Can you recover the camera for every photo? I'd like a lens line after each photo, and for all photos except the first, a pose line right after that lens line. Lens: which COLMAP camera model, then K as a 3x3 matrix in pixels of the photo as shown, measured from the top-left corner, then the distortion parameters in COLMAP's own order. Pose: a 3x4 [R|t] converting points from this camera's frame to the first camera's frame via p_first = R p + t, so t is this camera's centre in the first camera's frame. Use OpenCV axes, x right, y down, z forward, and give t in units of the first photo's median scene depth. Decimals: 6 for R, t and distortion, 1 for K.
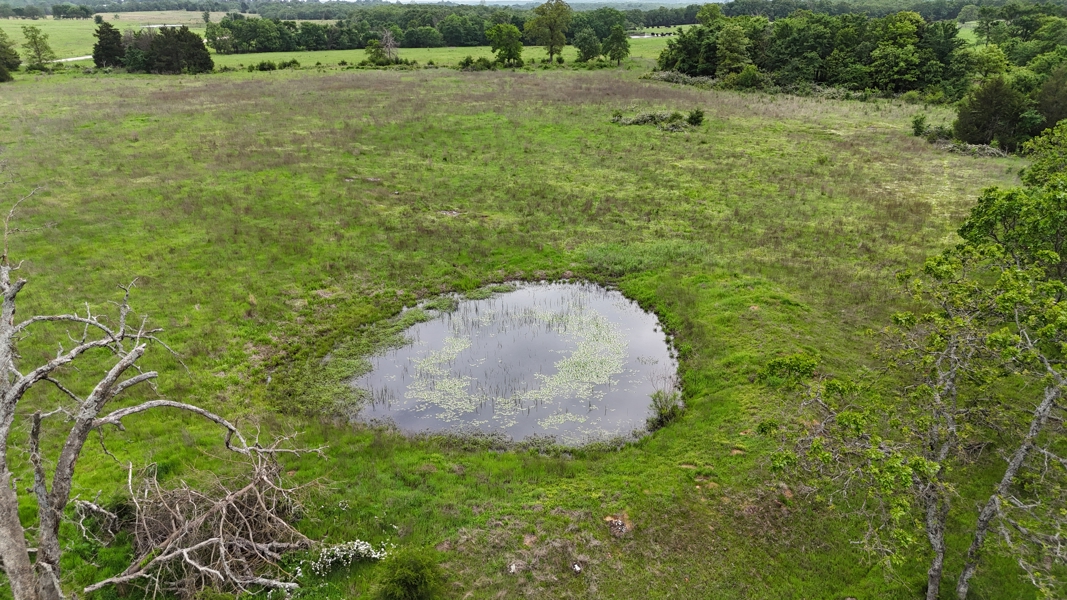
lens RADIAL K [[750.3, 0, 536.1], [0, 750.3, 293.9], [0, 0, 1]] dist [0.014055, -0.006491]
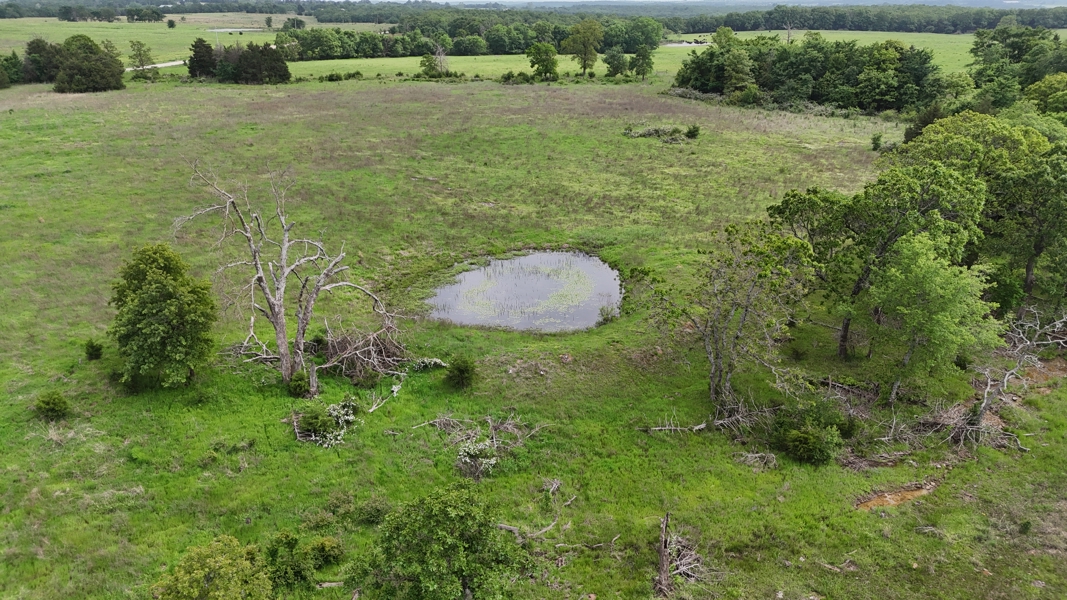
lens RADIAL K [[750.3, 0, 532.7], [0, 750.3, 304.8], [0, 0, 1]] dist [0.014055, -0.006491]
pose [[0.998004, 0.028263, -0.056474, 0.035099], [-0.027488, 0.999518, 0.014440, 0.038010], [0.056855, -0.012859, 0.998300, -0.259445]]
